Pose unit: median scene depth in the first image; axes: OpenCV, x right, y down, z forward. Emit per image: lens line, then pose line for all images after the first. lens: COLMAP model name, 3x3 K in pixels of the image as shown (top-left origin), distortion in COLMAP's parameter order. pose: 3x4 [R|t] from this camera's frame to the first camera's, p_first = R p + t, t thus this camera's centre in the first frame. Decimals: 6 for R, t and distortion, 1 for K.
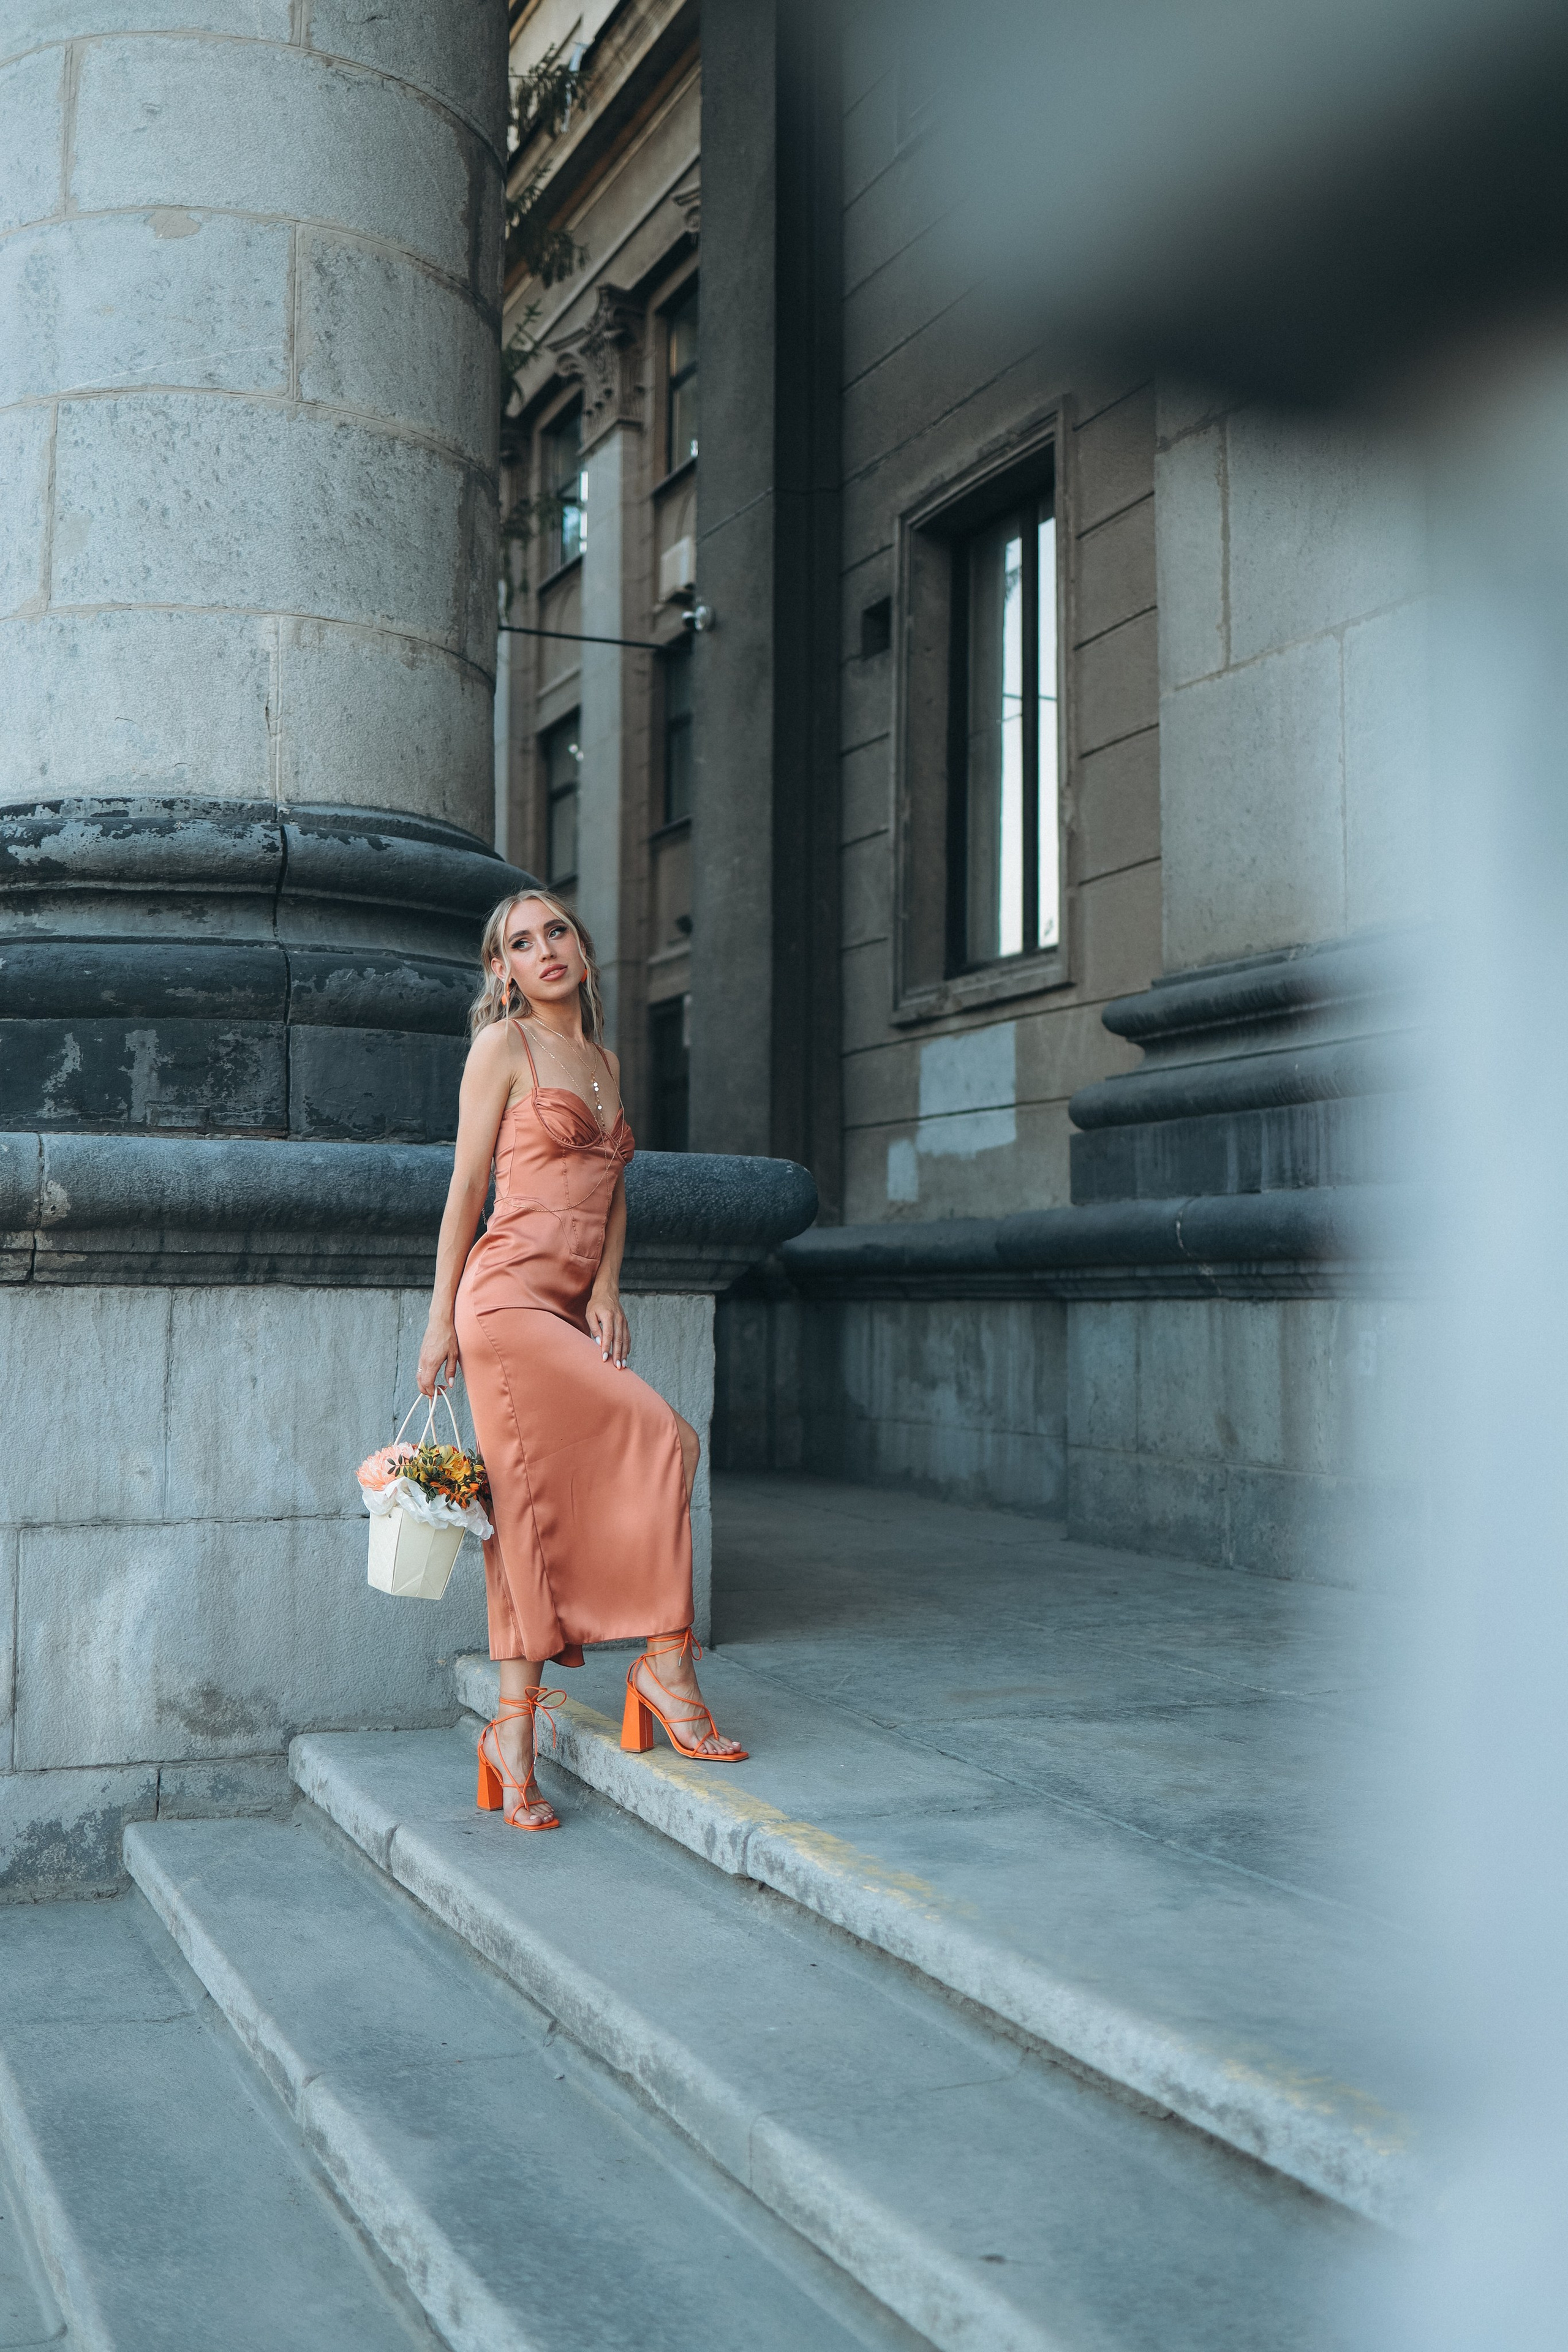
lens RADIAL K [[2357.3, 0, 786.6], [0, 2357.3, 1166.0], [0, 0, 1]] dist [-0.068944, 0.038754]
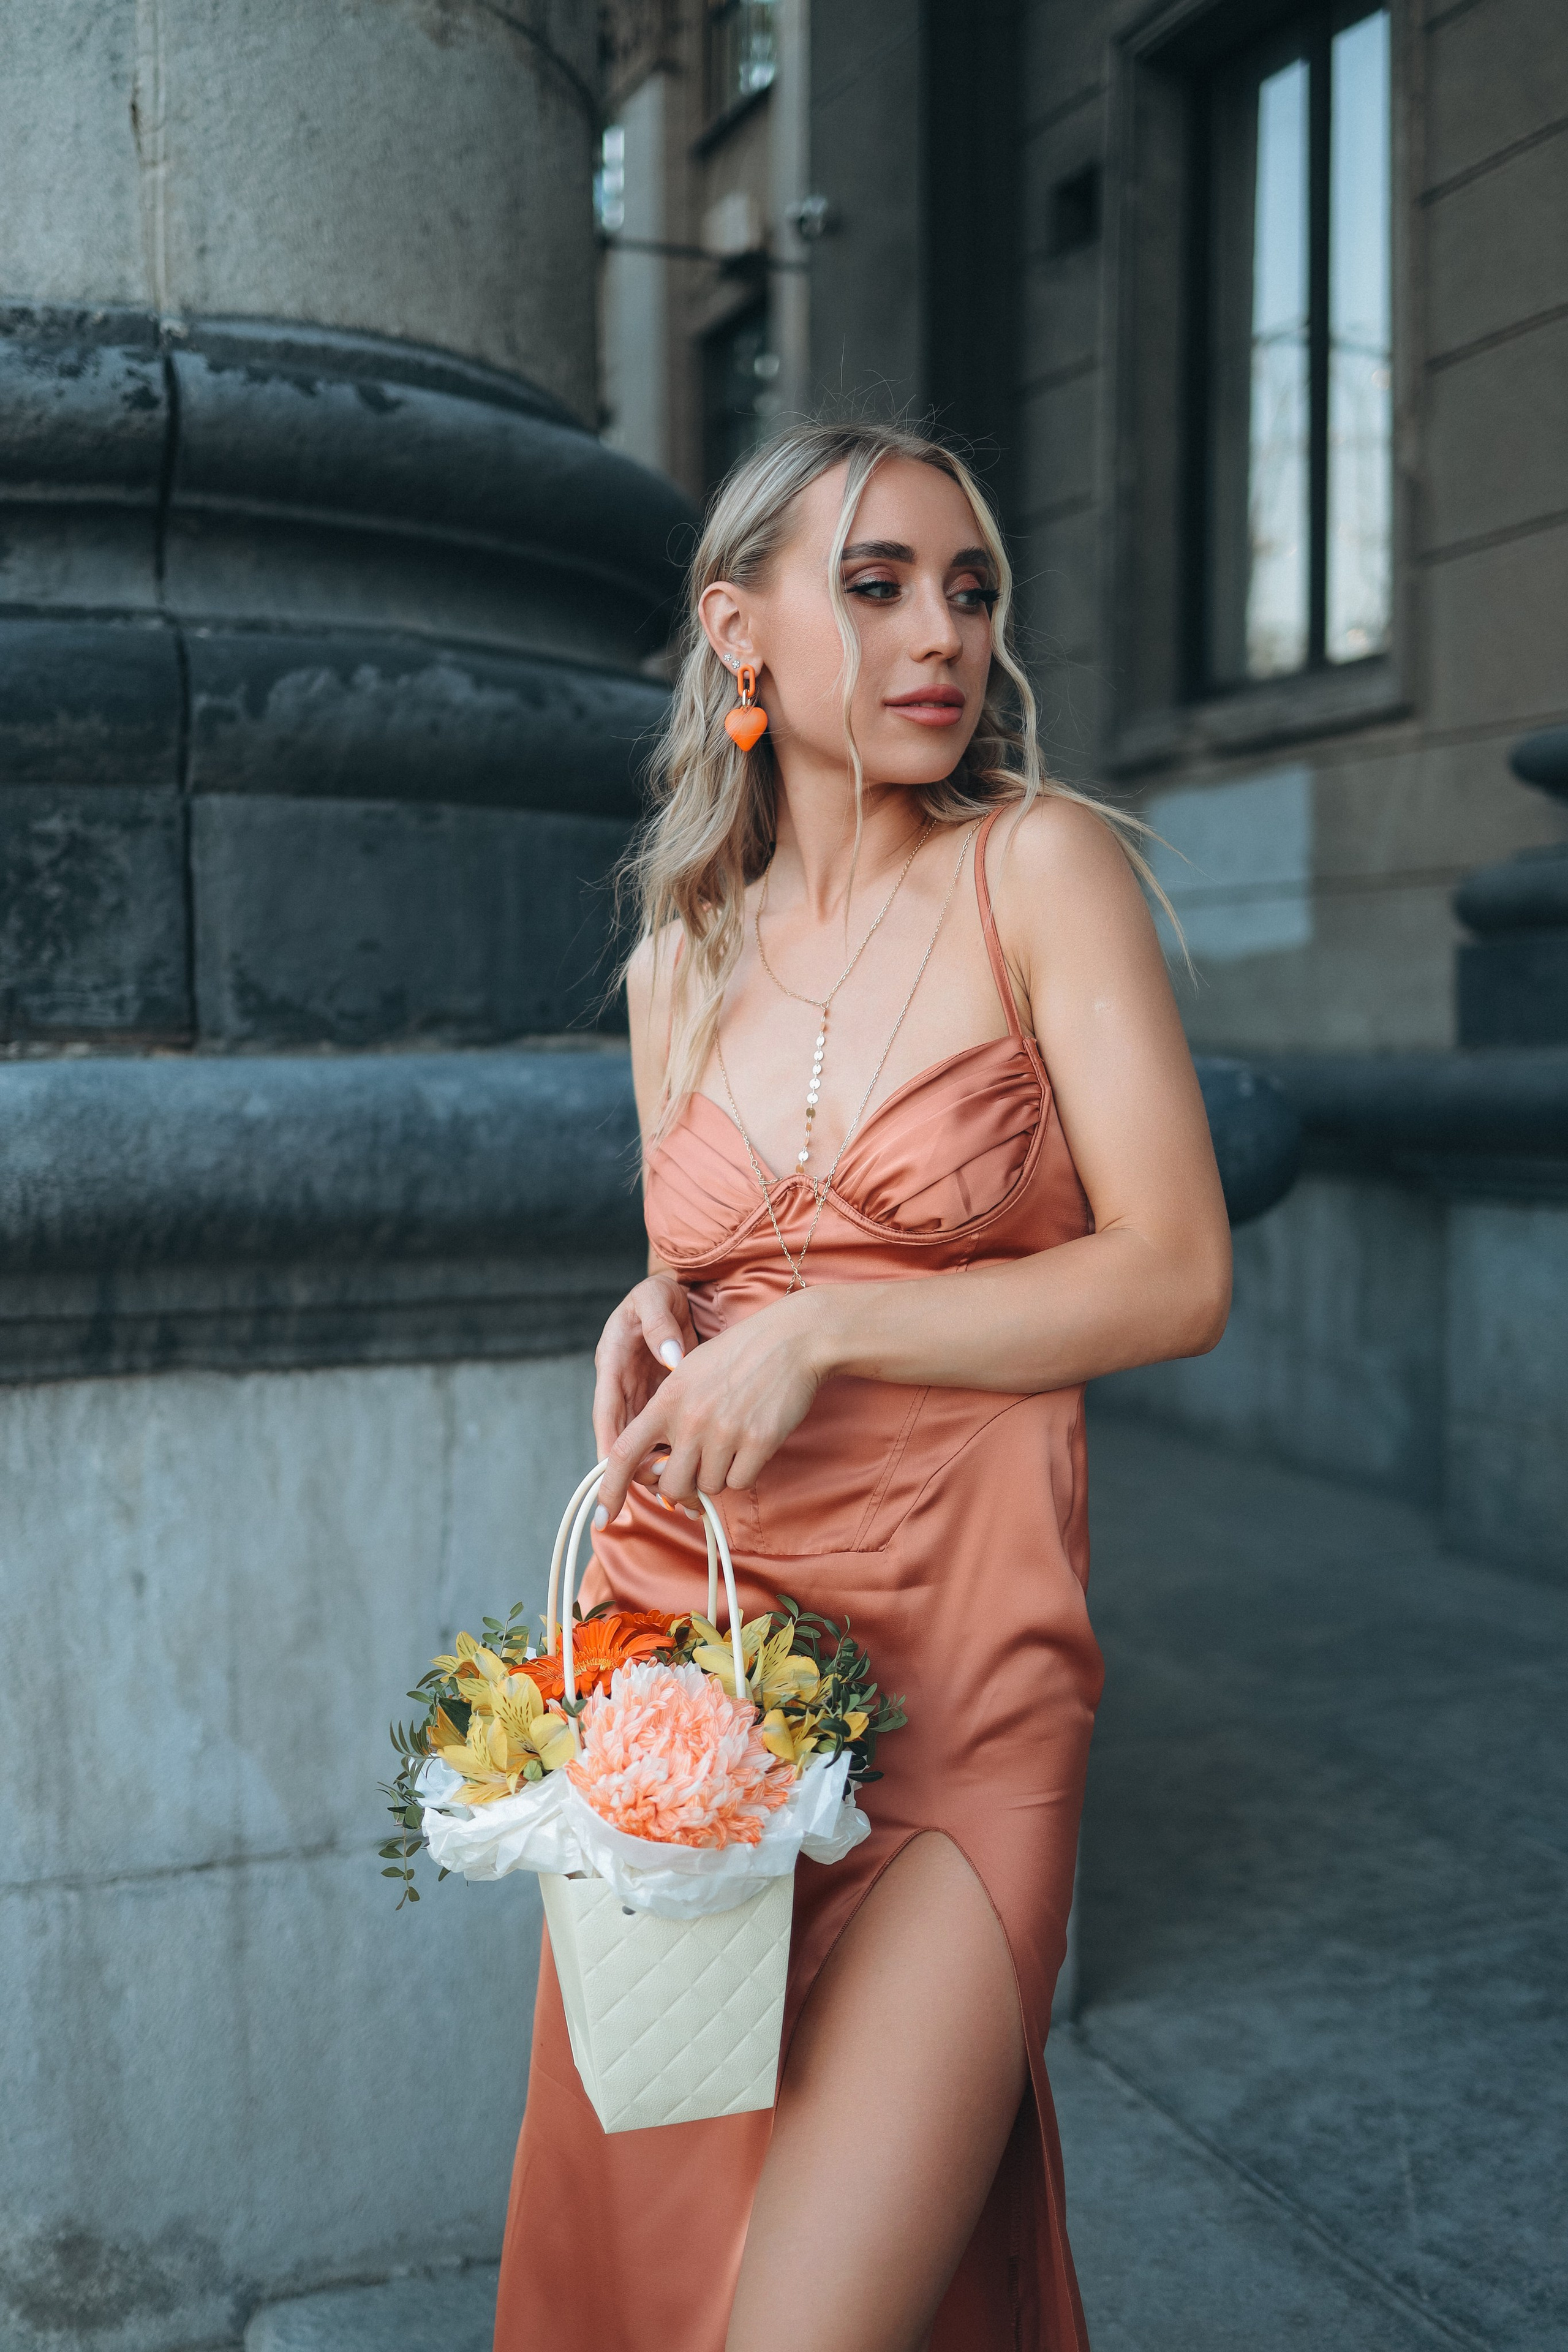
lens RADIAL K [[2386.1, 0, 780.3], [0, 2386.1, 1183.7], [0, 0, 1]] dist [-0.096448, 0.096551]
pose [[0.999888, -0.007616, -0.012907, -0.089960], [0.009028, 0.993546, 0.113069, -0.034928], [0.011963, -0.113173, 0.993503, 0.522241]]
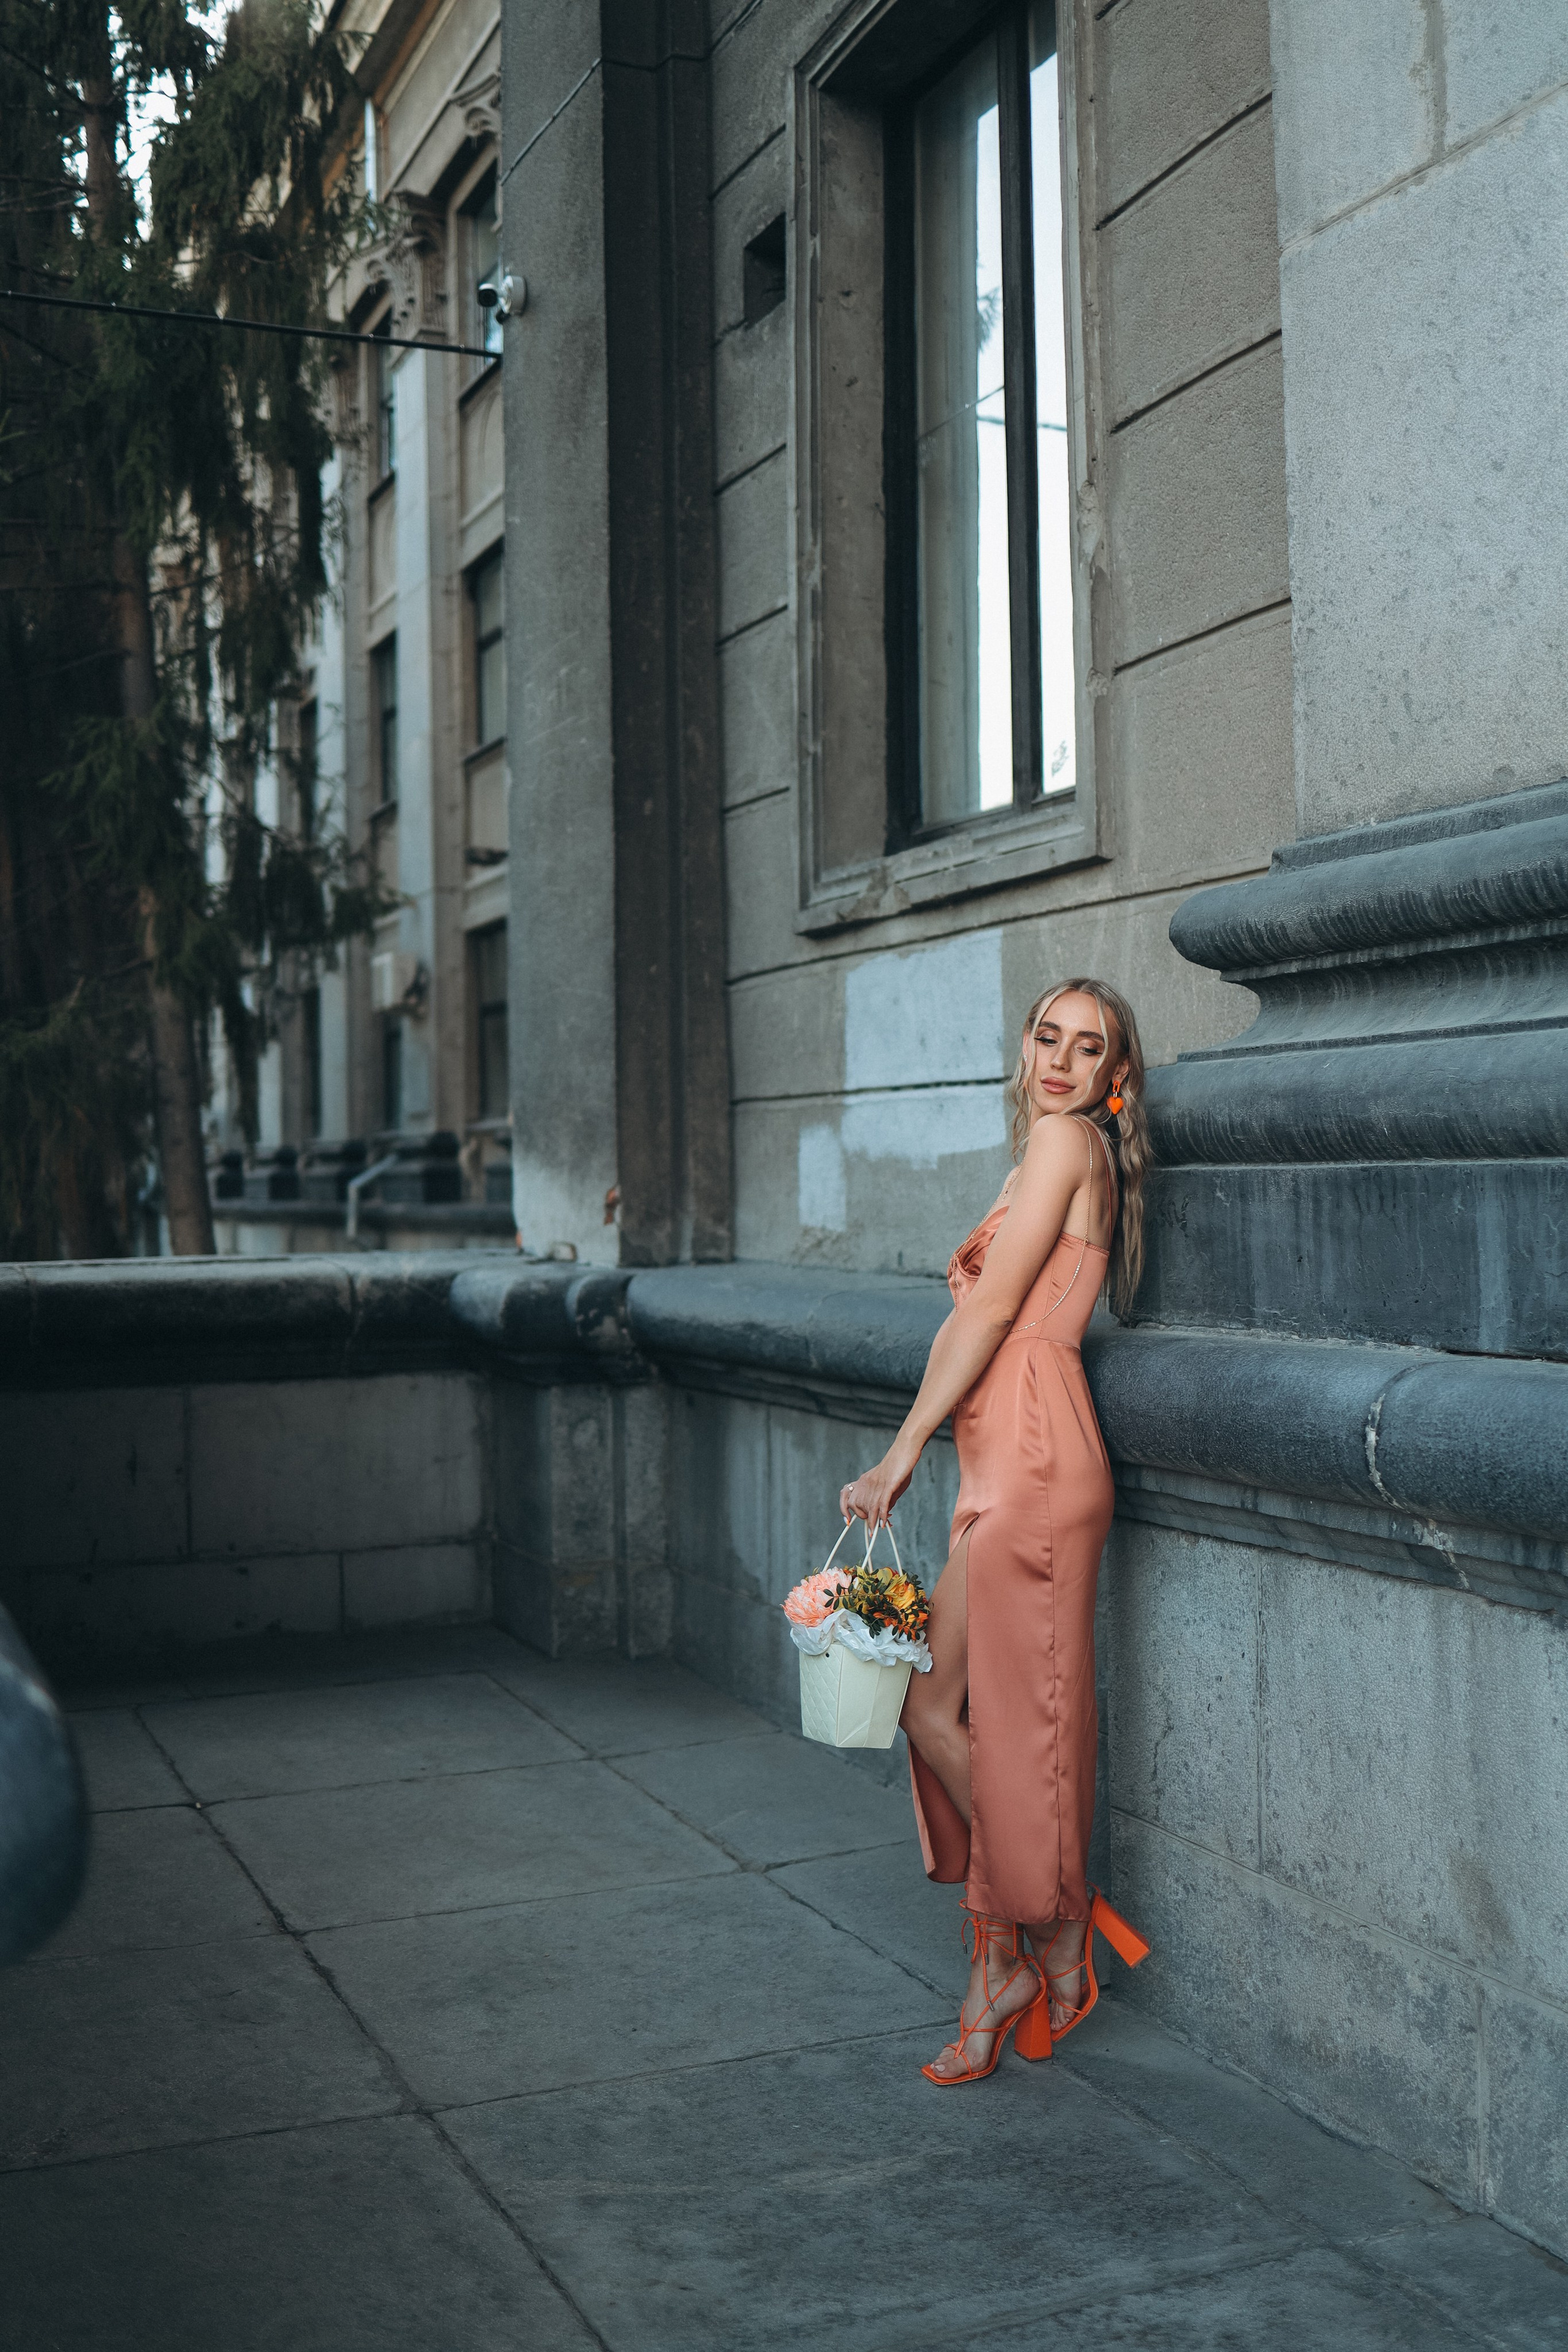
lens RADIAL K [[2363.7, 0, 792.7], [0, 2363.7, 1187.8], [0, 0, 1]] dist [-0.076764, 0.048592]
pose [[0.999743, -0.021626, -0.006858, 0.089675], [0.022016, 0.997767, 0.063054, -0.064959], [0.005480, -0.063189, 0.997987, 0.783261]]
